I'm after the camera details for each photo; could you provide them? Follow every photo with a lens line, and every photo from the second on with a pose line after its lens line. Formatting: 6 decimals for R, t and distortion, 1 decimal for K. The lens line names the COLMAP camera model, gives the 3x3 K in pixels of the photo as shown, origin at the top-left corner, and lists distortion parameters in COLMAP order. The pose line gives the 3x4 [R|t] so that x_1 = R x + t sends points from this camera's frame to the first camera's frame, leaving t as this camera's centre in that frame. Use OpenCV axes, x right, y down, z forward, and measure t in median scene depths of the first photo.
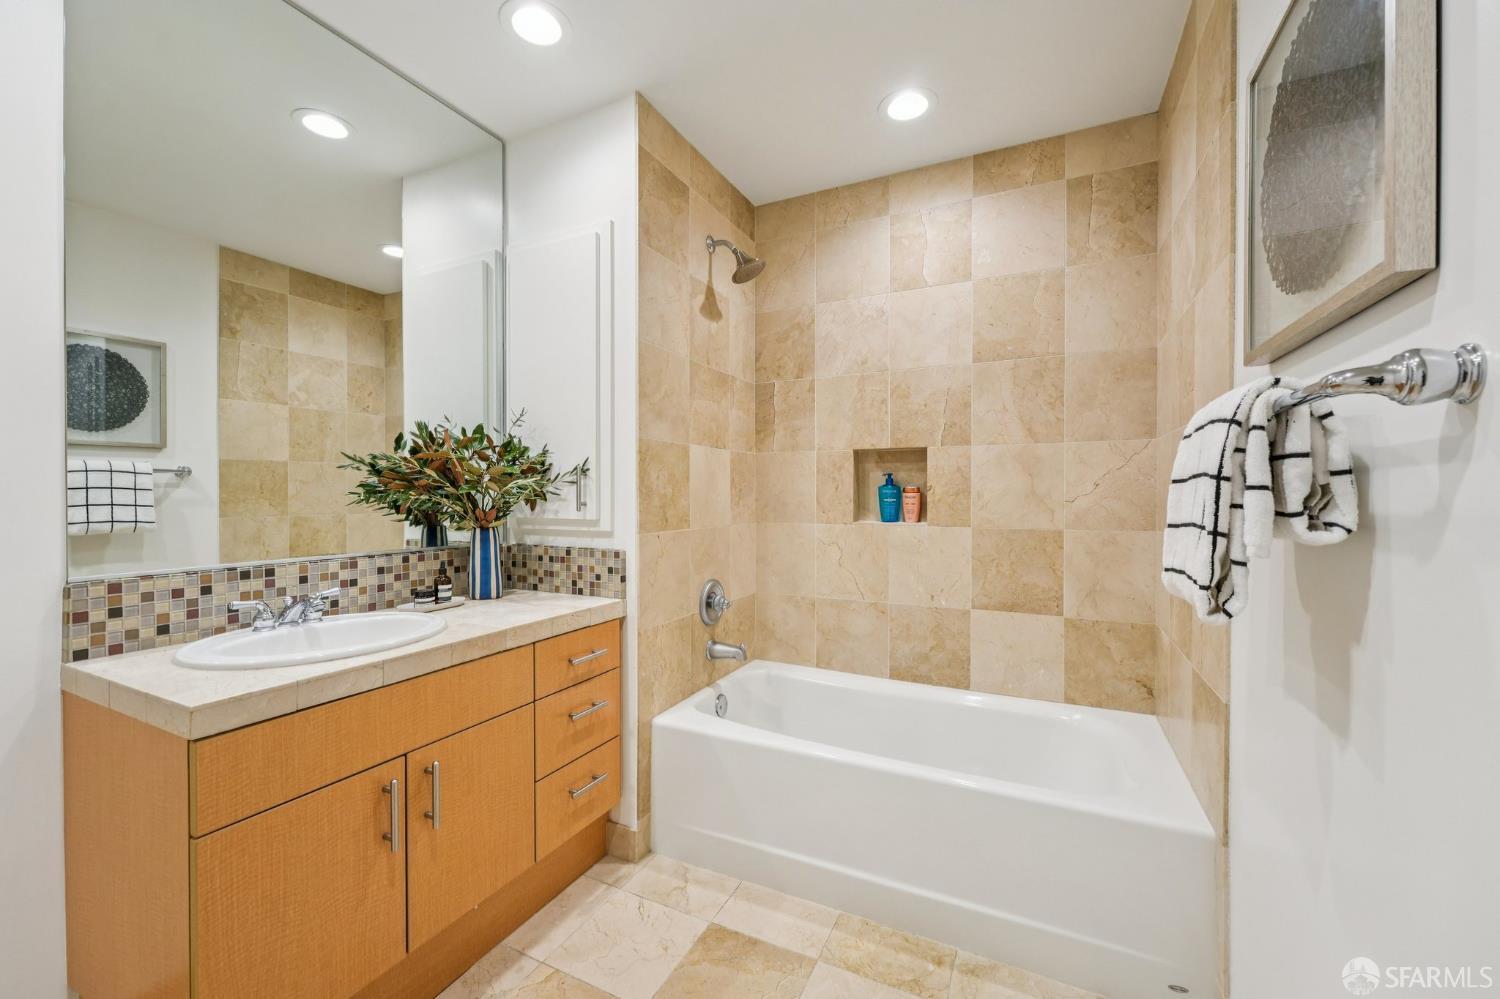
lens RADIAL K [[602.3, 0, 750.0], [0, 602.3, 499.5], [0, 0, 1]] dist [0.000874, 0.000058]
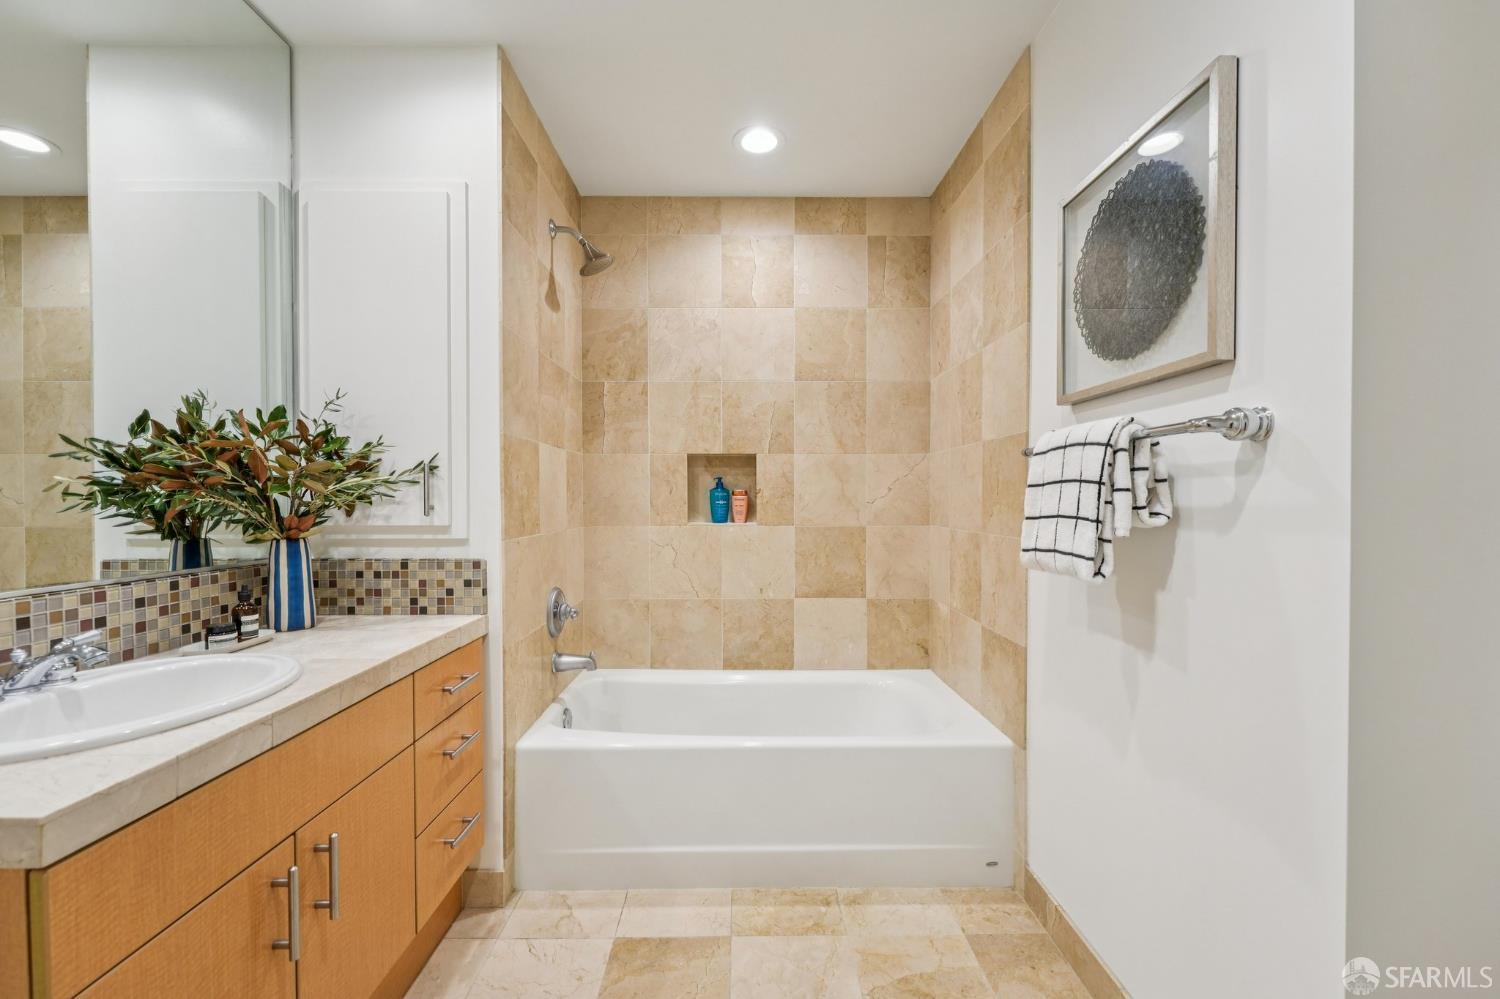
lens RADIAL K [[603.1, 0, 748.7], [0, 603.1, 505.7], [0, 0, 1]] dist [0.001606, 0.000744]
pose [[0.891417, -0.006437, 0.453137, -0.246790], [0.005024, 0.999978, 0.004322, 0.003204], [-0.453155, -0.001576, 0.891430, 0.031230]]
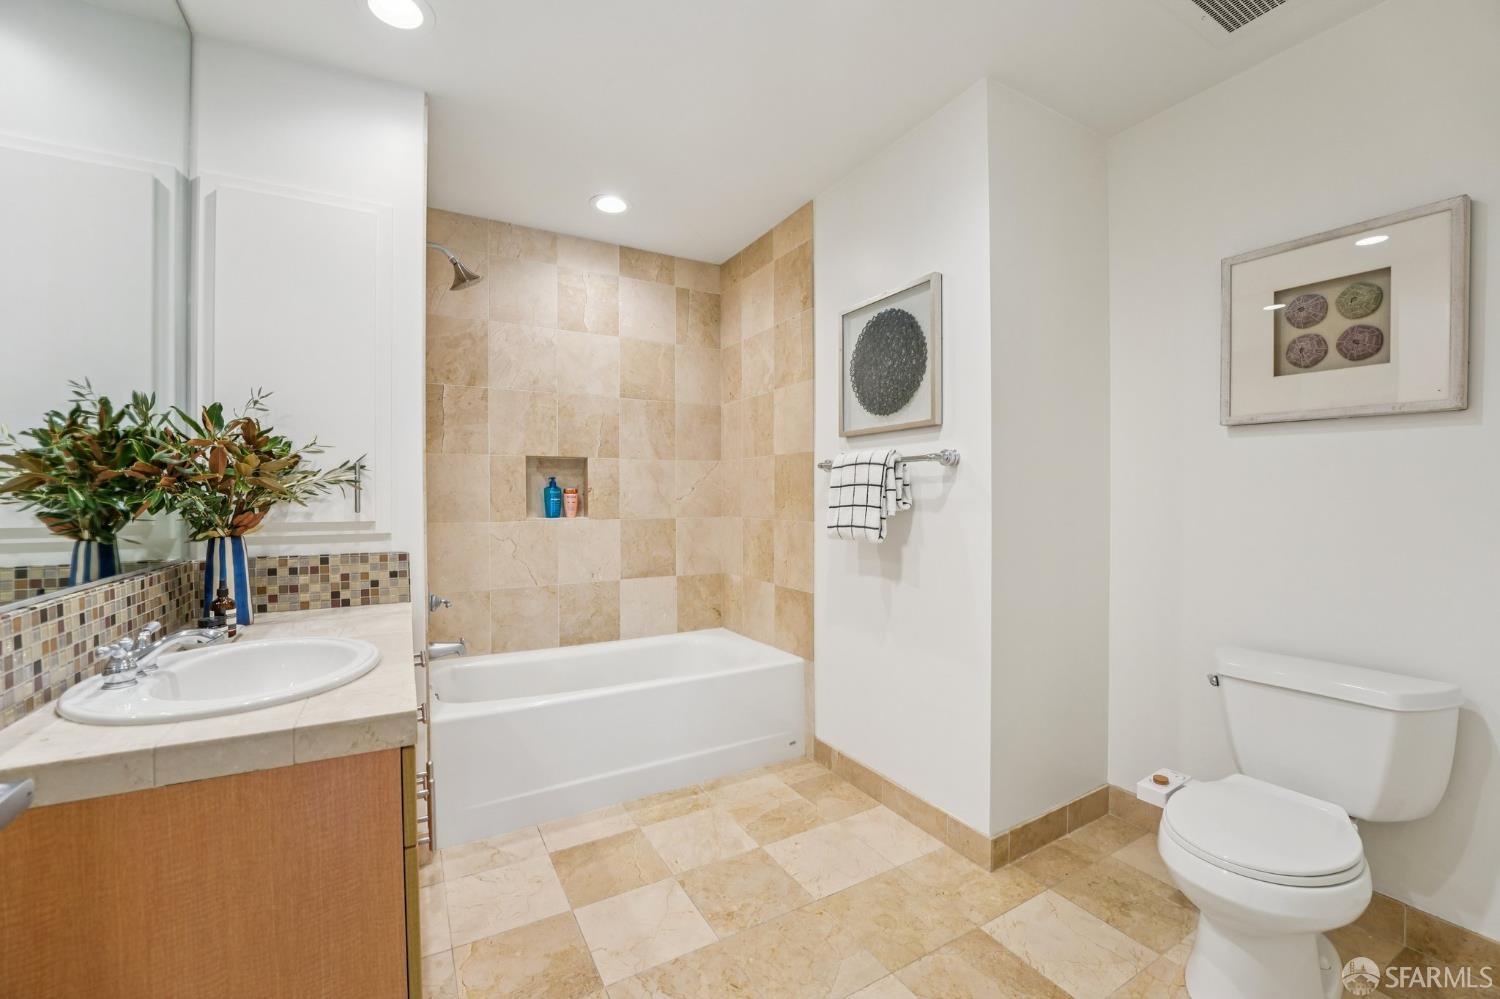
lens RADIAL K [[602.5, 0, 750.1], [0, 602.5, 500.8], [0, 0, 1]] dist [-0.020890, 0.000099]
pose [[0.556905, -0.008458, 0.830533, -0.653510], [0.011144, 0.999934, 0.002710, 0.005412], [-0.830502, 0.007746, 0.556962, 0.007339]]
